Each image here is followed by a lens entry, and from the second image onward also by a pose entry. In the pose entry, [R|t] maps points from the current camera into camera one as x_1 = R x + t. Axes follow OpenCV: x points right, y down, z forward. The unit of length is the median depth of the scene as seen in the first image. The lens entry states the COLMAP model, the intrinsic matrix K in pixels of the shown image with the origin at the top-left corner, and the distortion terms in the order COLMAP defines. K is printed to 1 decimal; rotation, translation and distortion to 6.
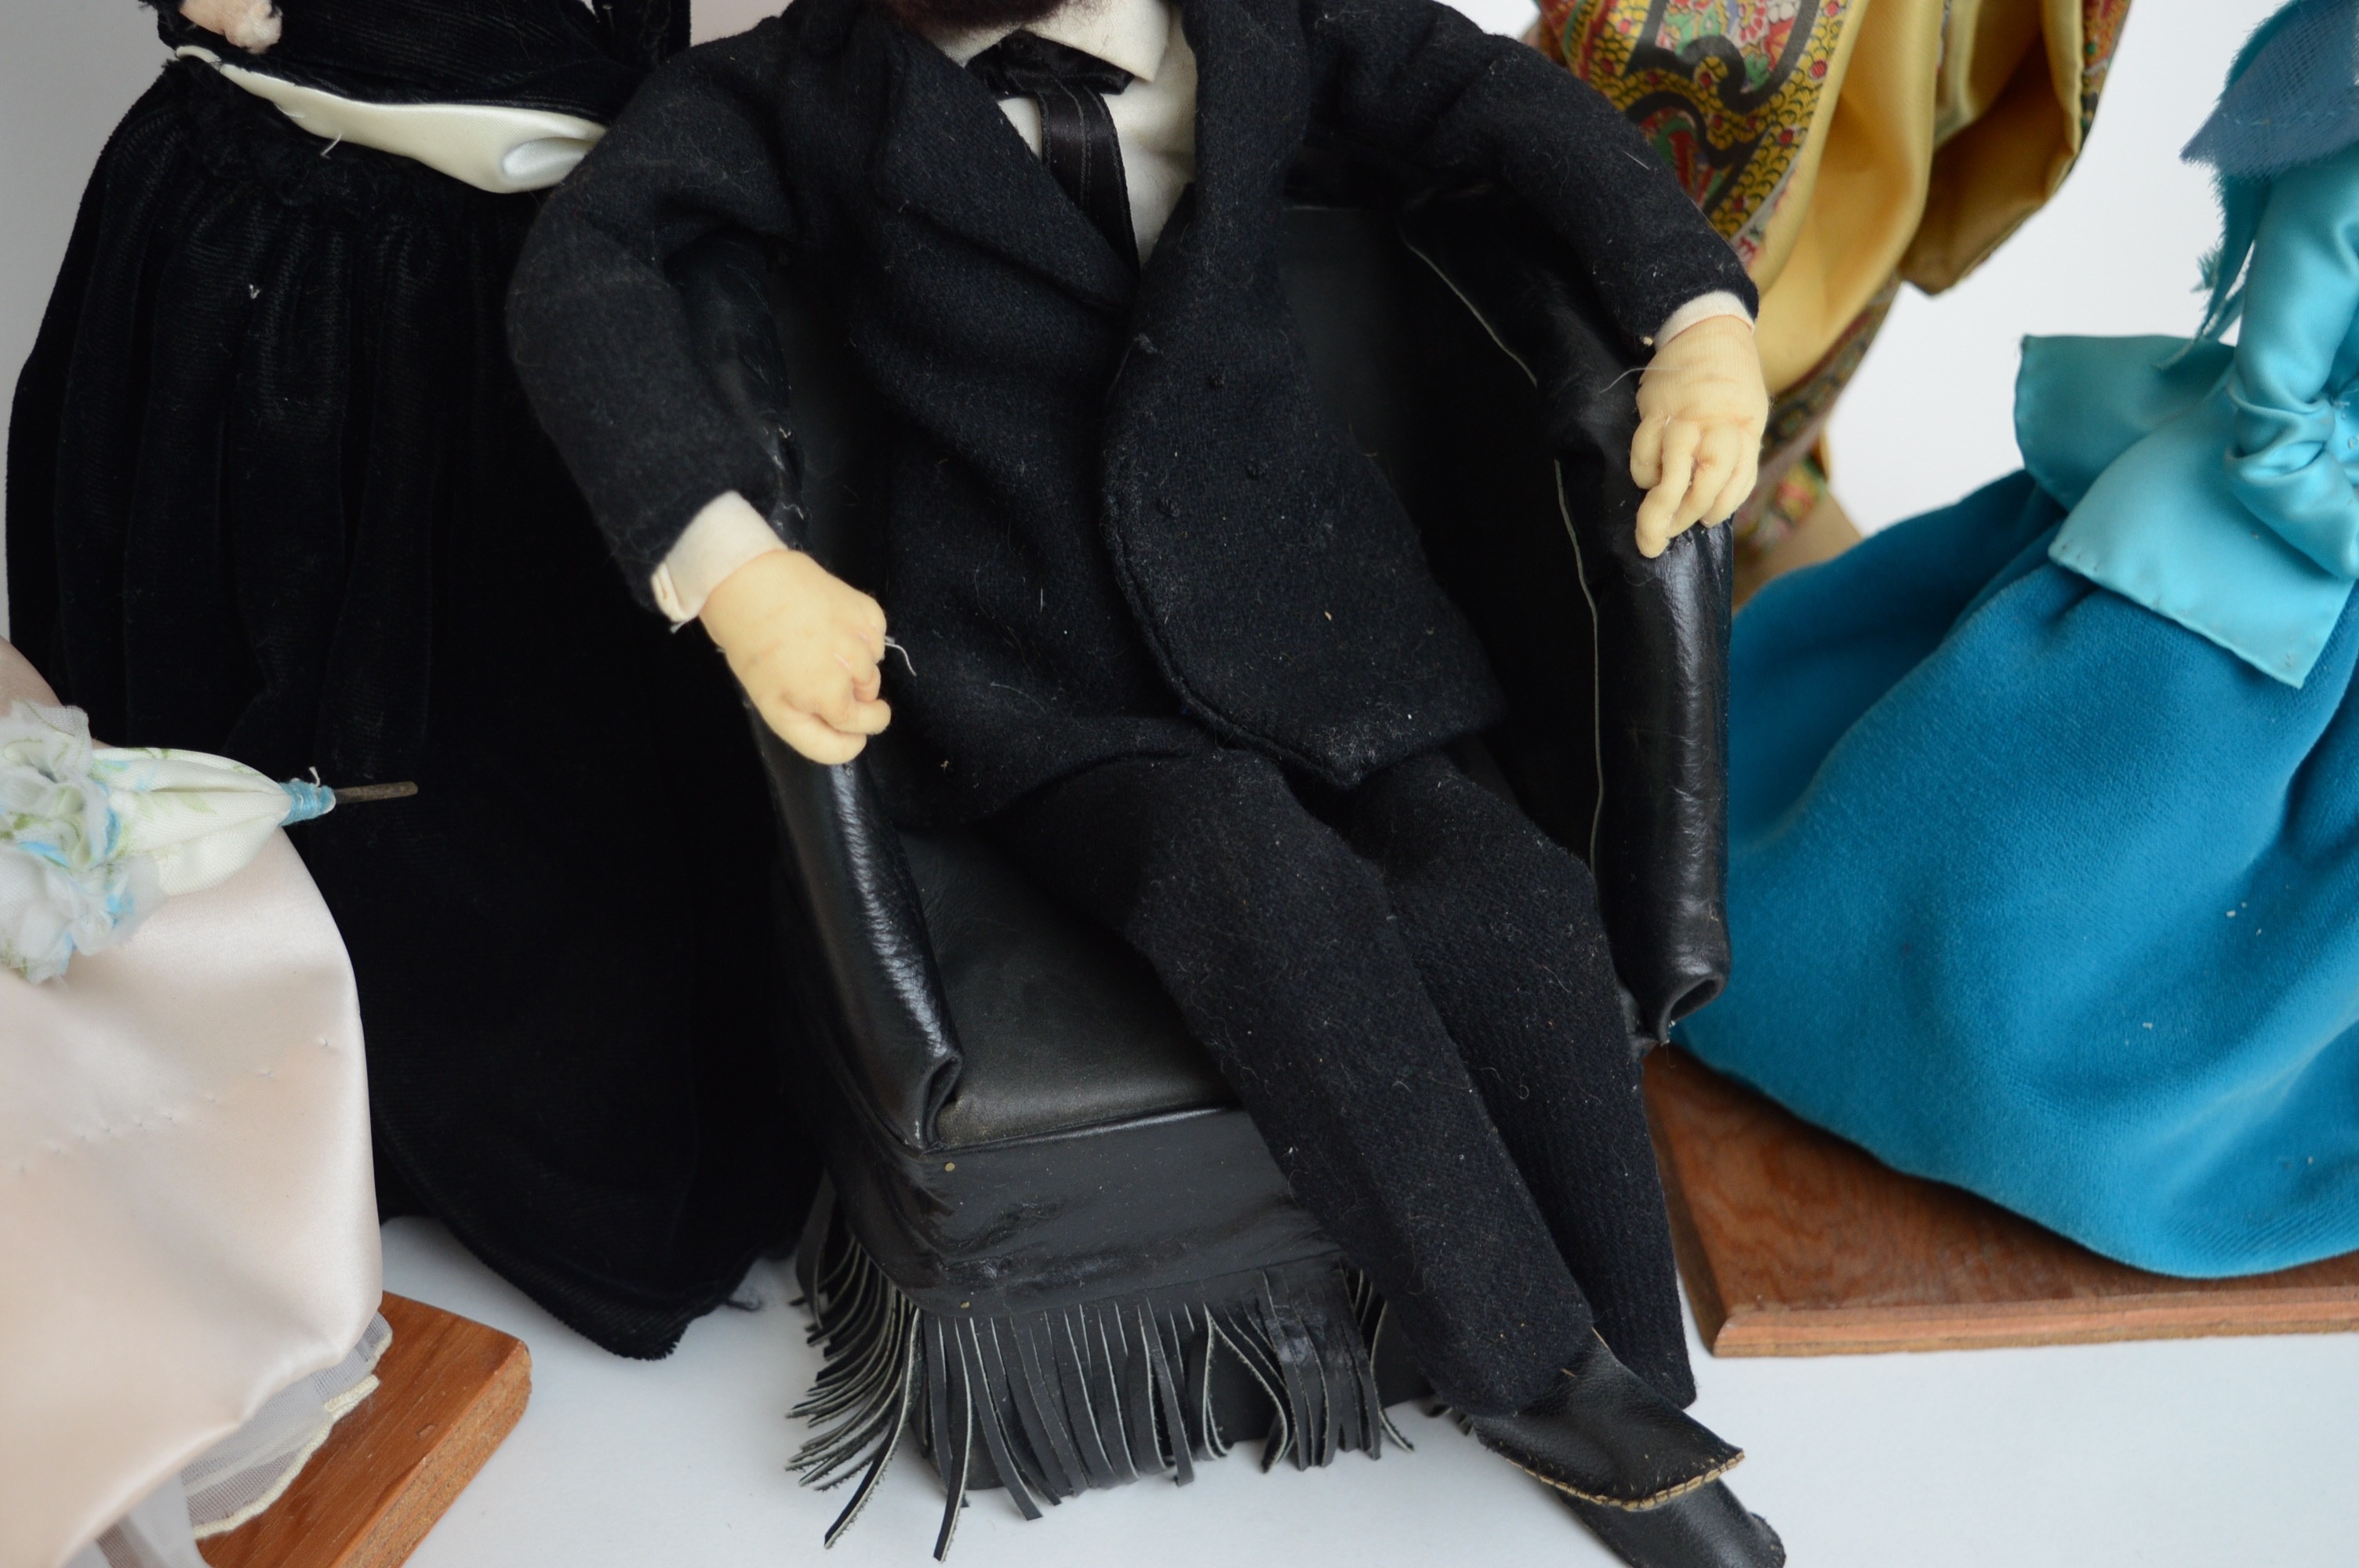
lens RADIAL K [[3161.5, 0, 1179.5], [0, 3161.5, 784.0], [0, 0, 1]] dist [-0.030288, 0.002012]
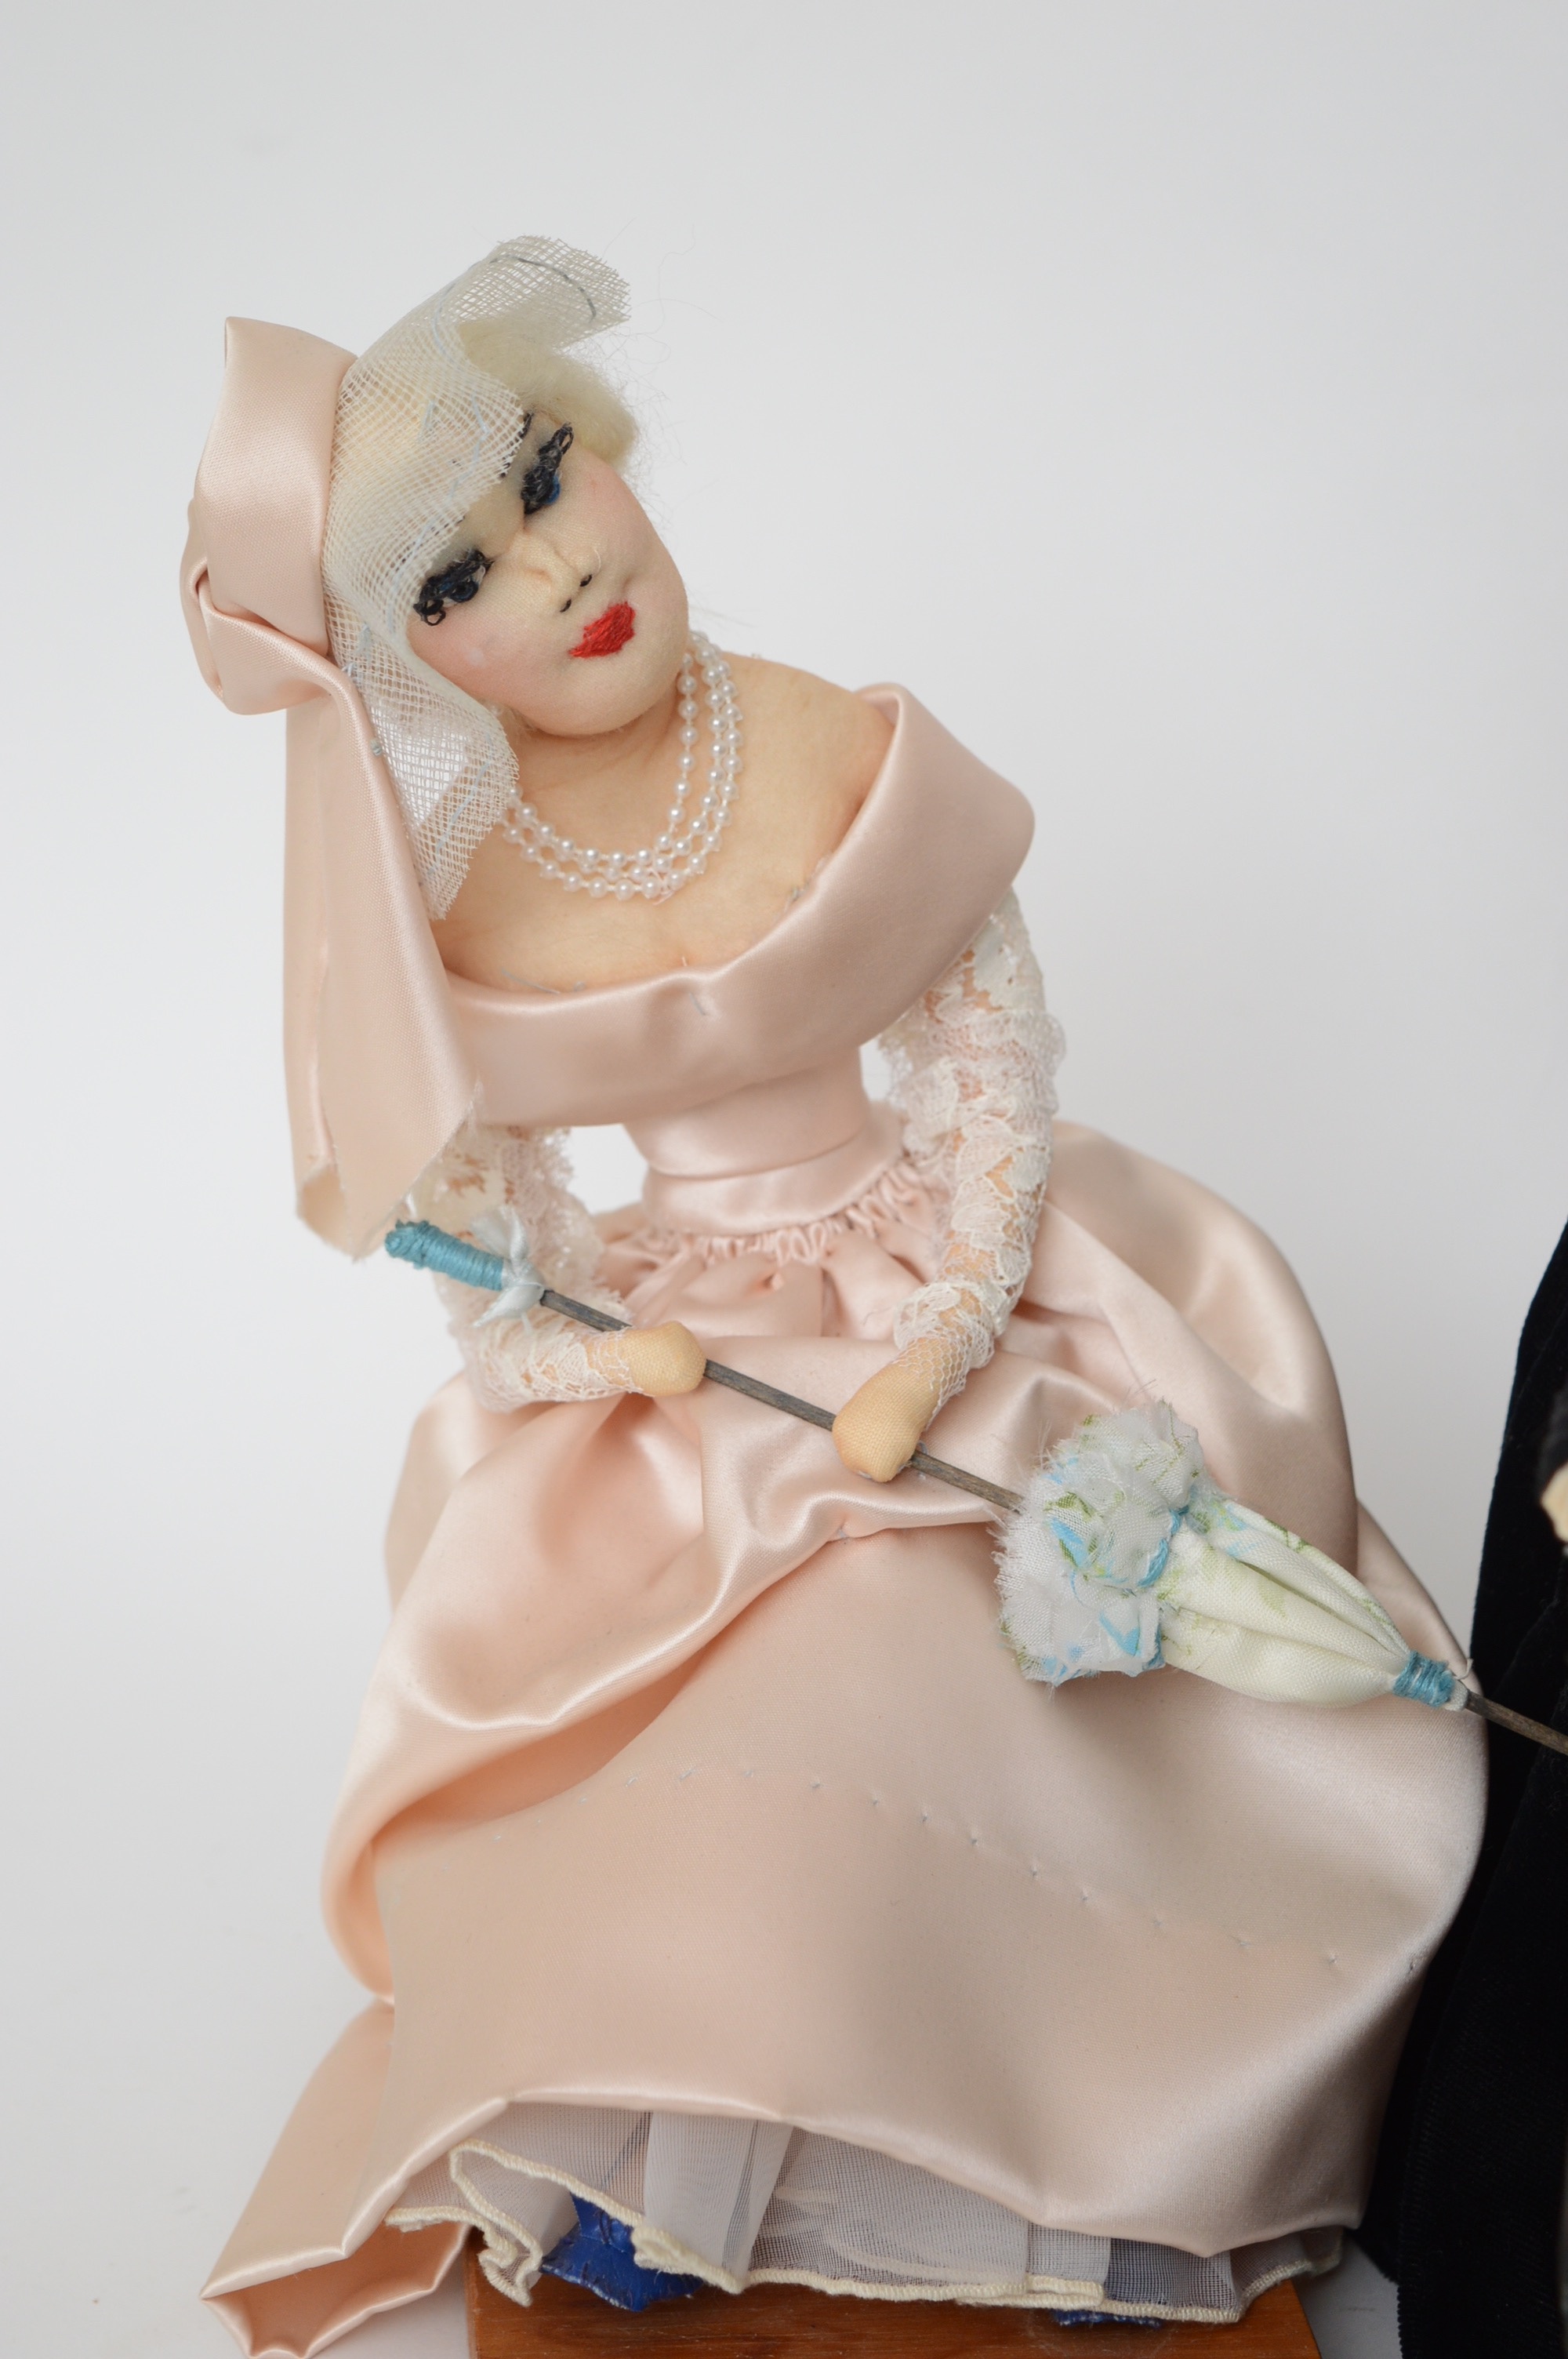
lens RADIAL K [[4461.3, 0, 782.9], [0, 4461.3, 1217.0], [0, 0, 1]] dist [-0.014521, 0.051977]
pose [[0.470286, 0.288008, -0.834196, 0.612494], [-0.492869, 0.869814, 0.022445, -0.044913], [0.732059, 0.400594, 0.551011, 0.161615]]
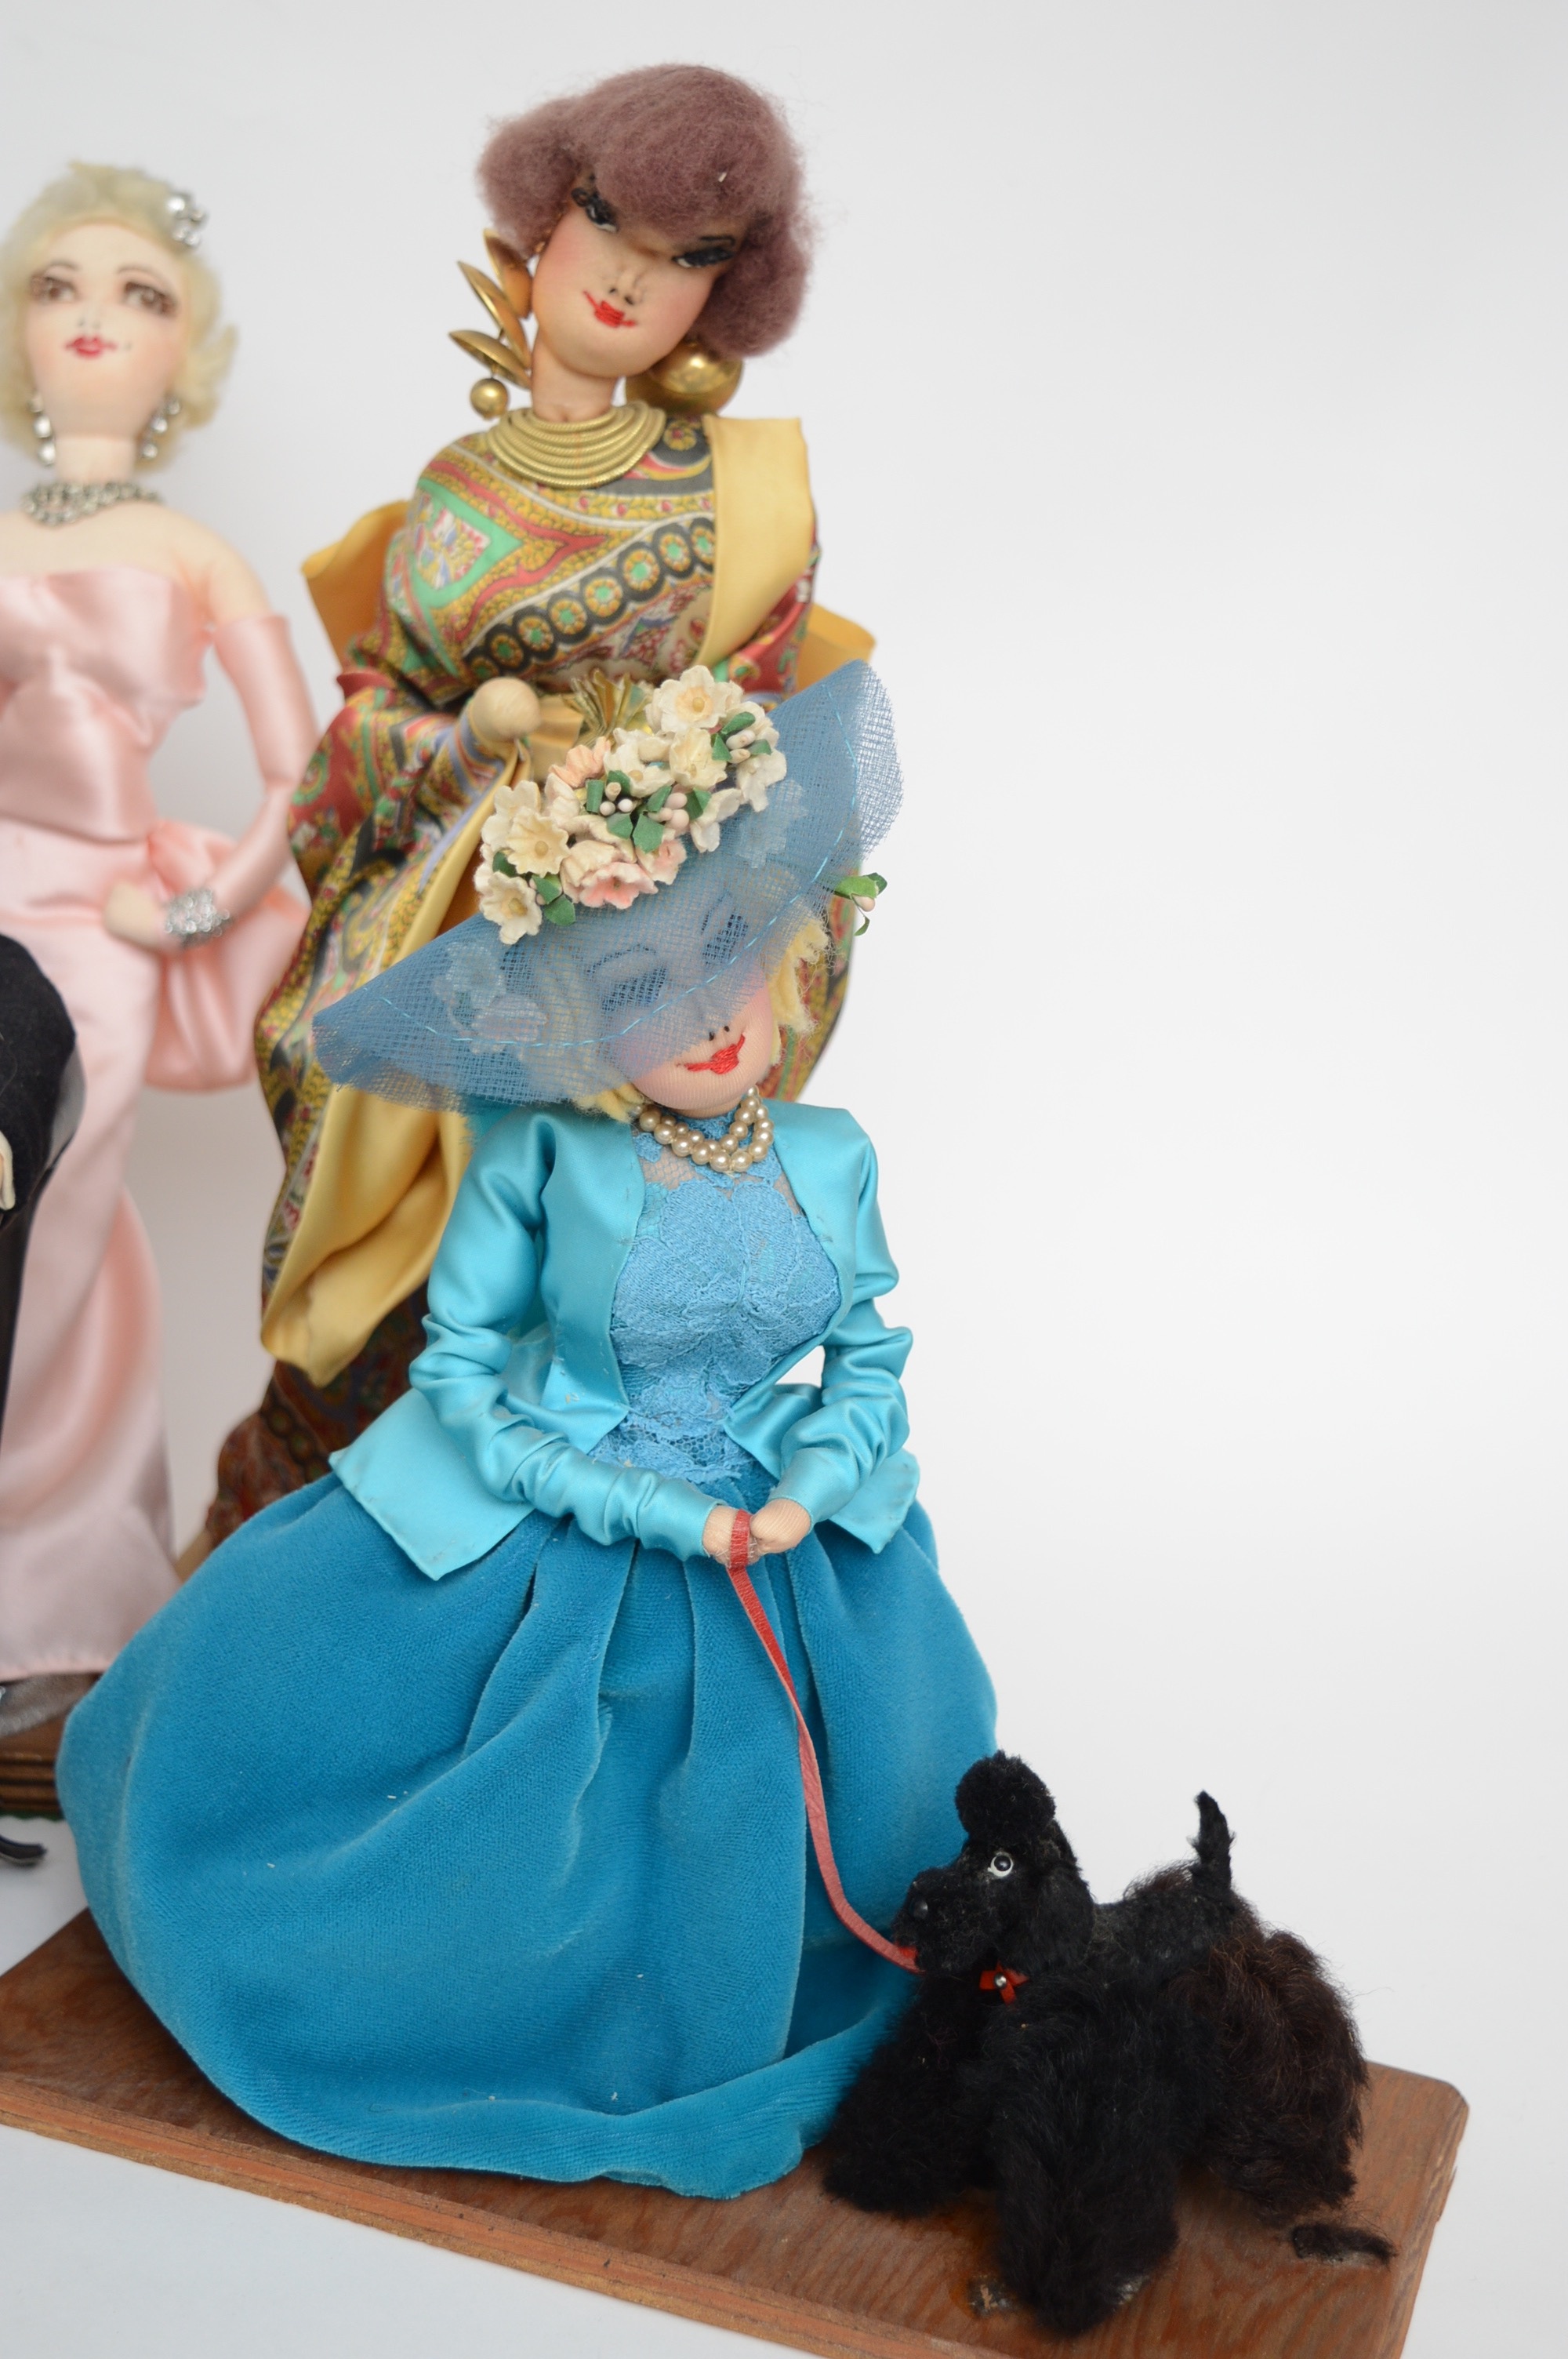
lens RADIAL K [[3430.0, 0, 784.0], [0, 3430.0, 1179.5], [0, 0, 1]] dist [-0.025221, -0.044259]
pose [[0.916229, 0.160860, -0.366945, 0.944886], [-0.283206, 0.907865, -0.309153, 0.192057], [0.283407, 0.387176, 0.877369, -0.100988]]
